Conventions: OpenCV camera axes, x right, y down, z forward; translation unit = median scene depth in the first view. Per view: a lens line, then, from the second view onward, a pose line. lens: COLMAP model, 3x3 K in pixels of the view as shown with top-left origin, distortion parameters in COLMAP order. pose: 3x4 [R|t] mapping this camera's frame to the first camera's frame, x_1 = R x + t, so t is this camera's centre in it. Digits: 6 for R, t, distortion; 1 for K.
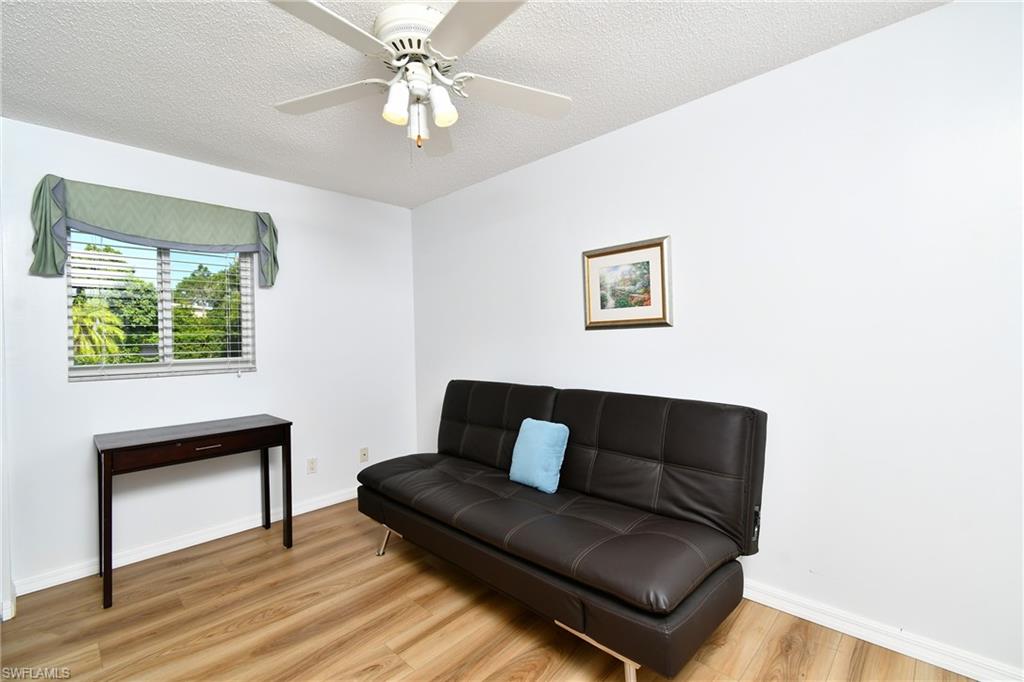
lens RADIAL K [[446.4, 0, 516.6], [0, 446.4, 339.7], [0, 0, 1]] dist [0.003381, 0.000337]
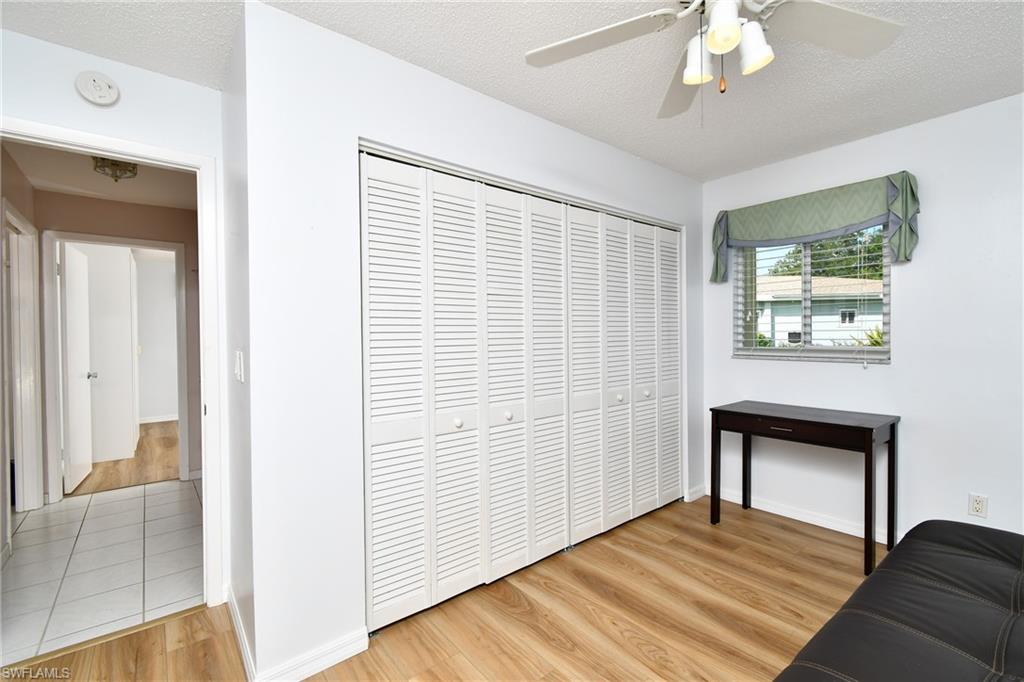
lens RADIAL K [[446.4, 0, 515.9], [0, 446.4, 339.4], [0, 0, 1]] dist [0.003381, 0.000337]
pose [[-0.109980, 0.031216, -0.993444, 0.450147], [0.008726, 0.999499, 0.030440, -0.011022], [0.993896, -0.005321, -0.110197, 0.511243]]
